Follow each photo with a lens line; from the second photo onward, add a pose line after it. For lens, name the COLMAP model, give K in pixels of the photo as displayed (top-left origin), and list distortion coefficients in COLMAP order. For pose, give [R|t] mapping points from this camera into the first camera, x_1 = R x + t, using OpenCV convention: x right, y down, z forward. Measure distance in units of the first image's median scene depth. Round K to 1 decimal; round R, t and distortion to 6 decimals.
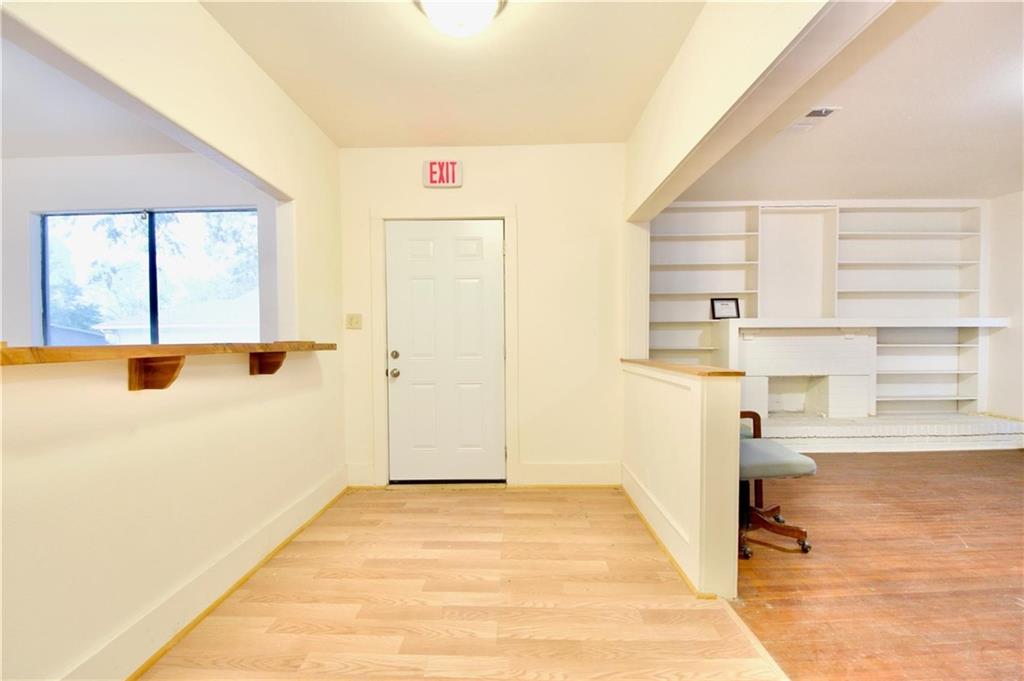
lens RADIAL K [[456.2, 0, 510.7], [0, 456.2, 347.4], [0, 0, 1]] dist [0.036913, -0.035037]
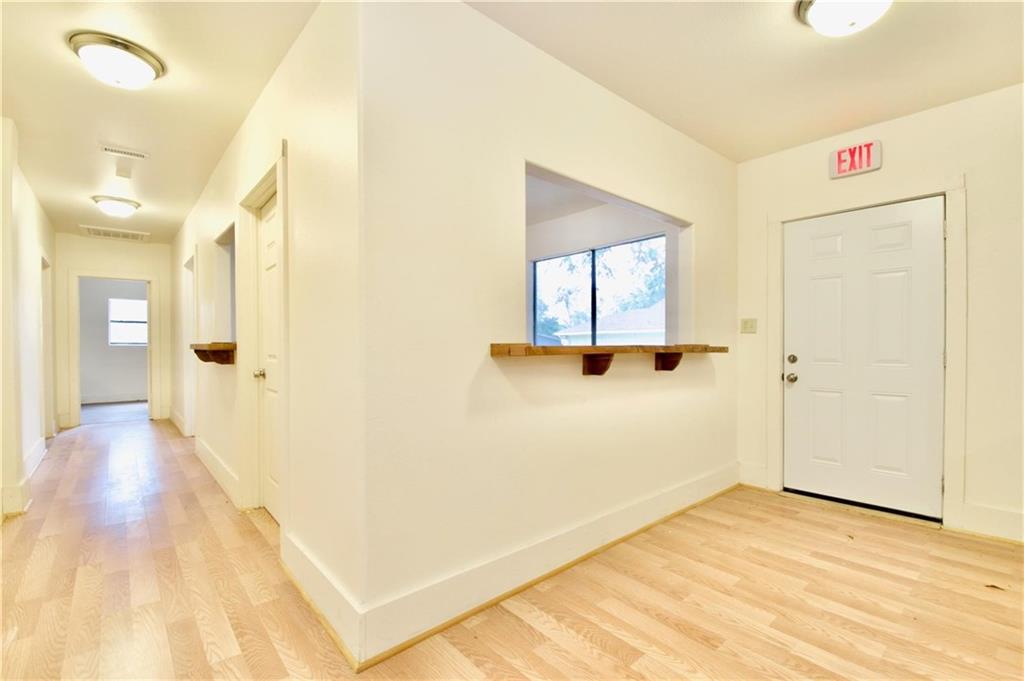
lens RADIAL K [[456.2, 0, 510.7], [0, 456.2, 347.4], [0, 0, 1]] dist [0.036913, -0.035037]
pose [[0.669972, 0.010828, -0.742307, 0.080922], [-0.019313, 0.999809, -0.002848, 0.006065], [0.742135, 0.016244, 0.670054, -0.110372]]
